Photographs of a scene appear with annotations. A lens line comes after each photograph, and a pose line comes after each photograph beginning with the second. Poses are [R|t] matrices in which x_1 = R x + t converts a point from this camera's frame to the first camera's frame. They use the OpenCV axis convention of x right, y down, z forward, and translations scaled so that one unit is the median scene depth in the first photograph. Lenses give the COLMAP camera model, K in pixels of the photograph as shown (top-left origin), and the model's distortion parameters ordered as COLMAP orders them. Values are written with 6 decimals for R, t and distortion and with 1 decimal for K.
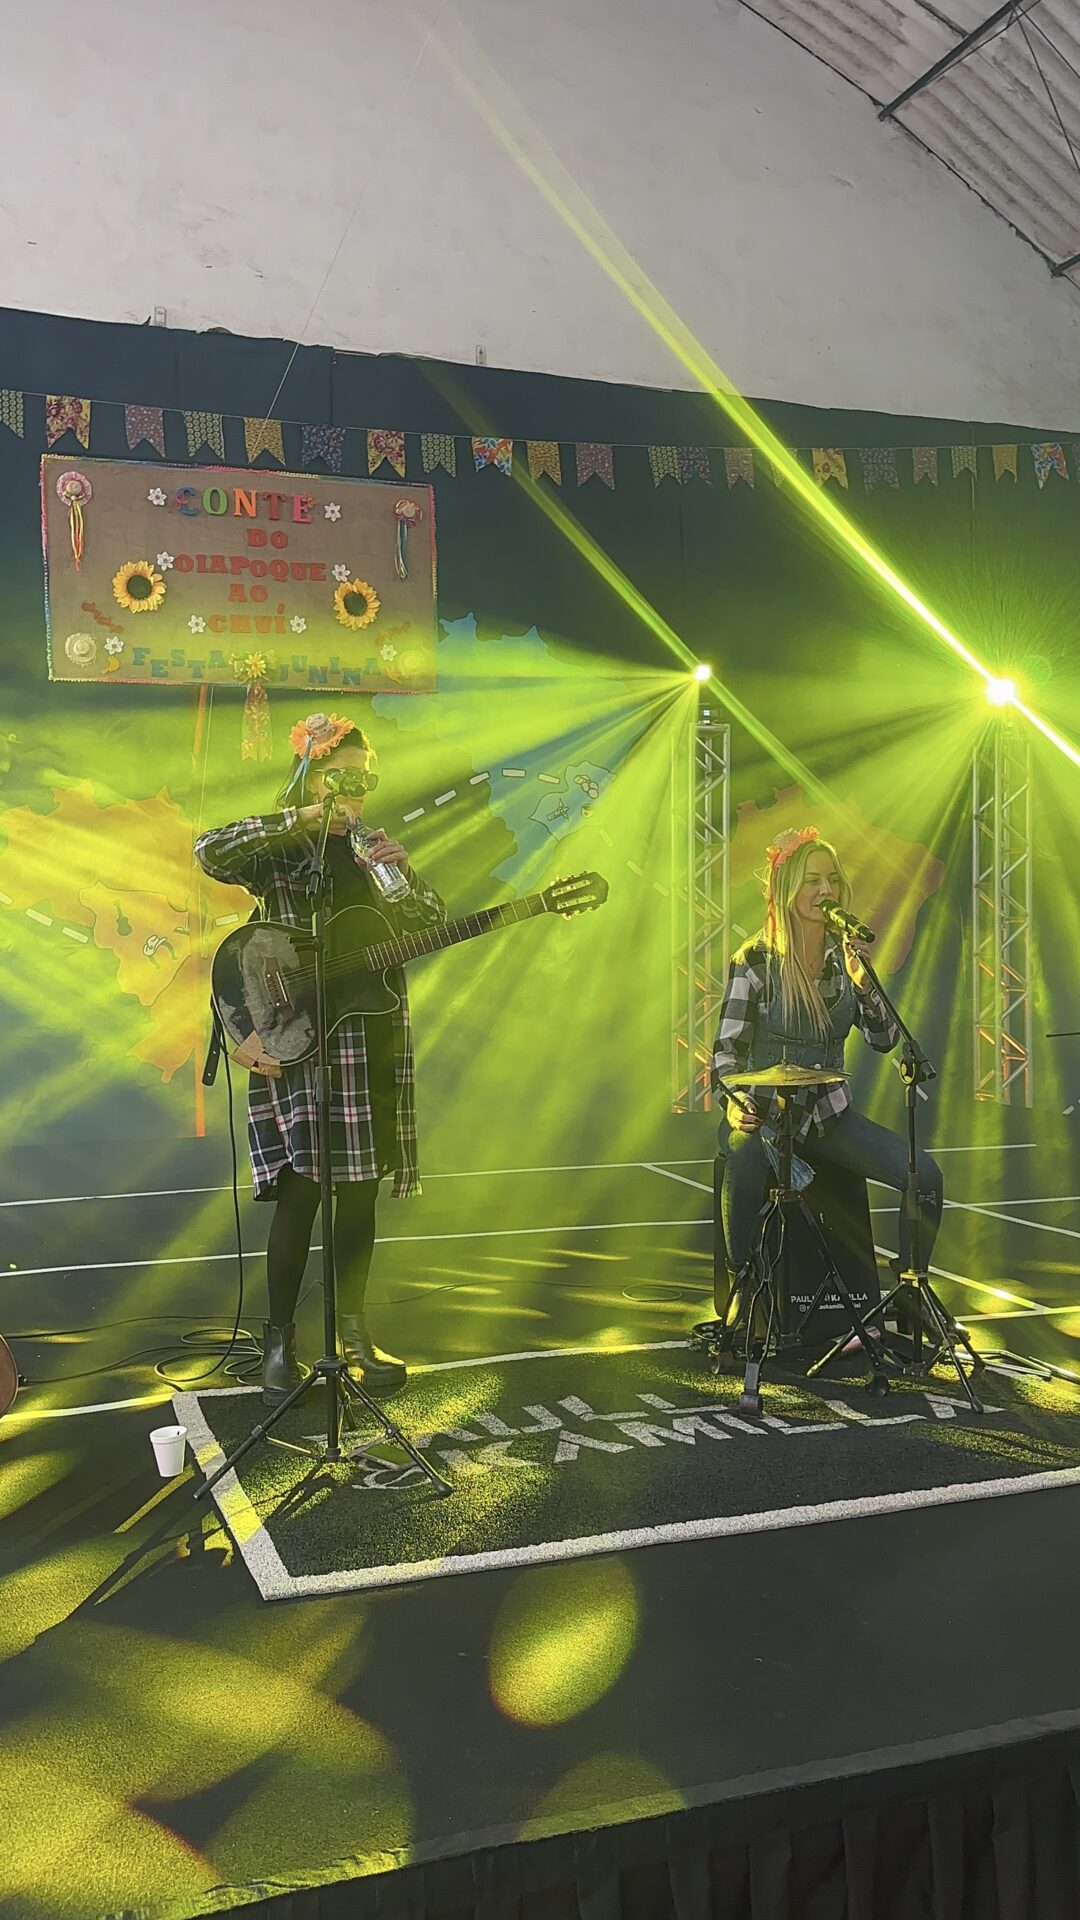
lens RADIAL K [[1605.3, 0, 540.0], [0, 1605.3, 960.0], [0, 0, 1]] dist [-0.003428, -0.003220]
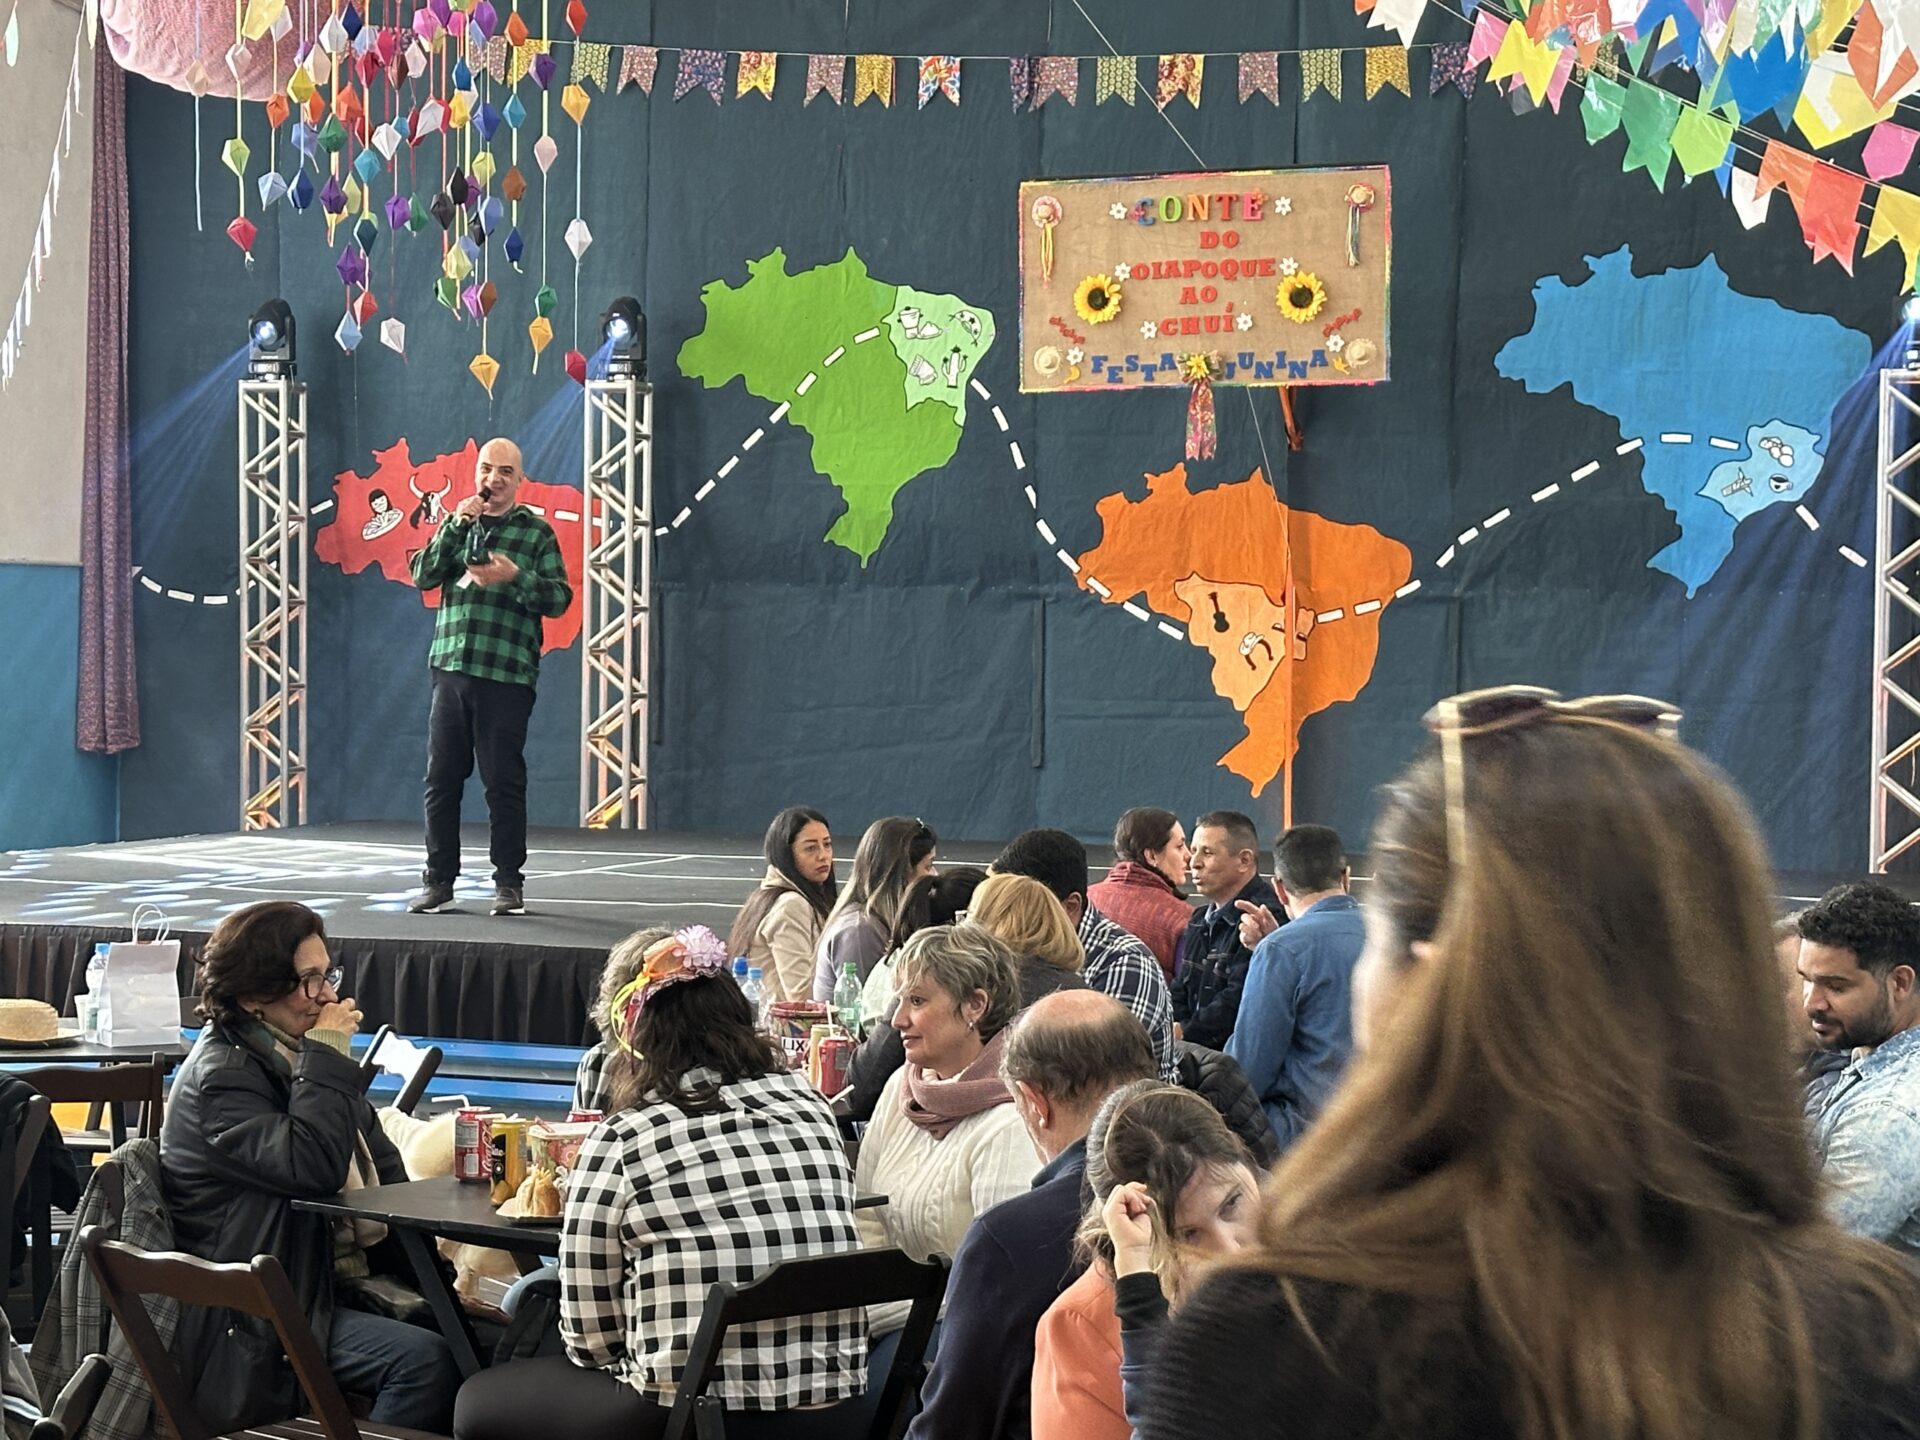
lens RADIAL K [[3916.1, 0, 960.0], [0, 3916.1, 720.0], [0, 0, 1]] dist [-0.008056, -0.106821]
pose [[0.778885, 0.021928, -0.626784, 1.267253], [-0.023239, 0.999711, 0.006096, 0.030599], [0.626737, 0.009817, 0.779169, -1.036581]]
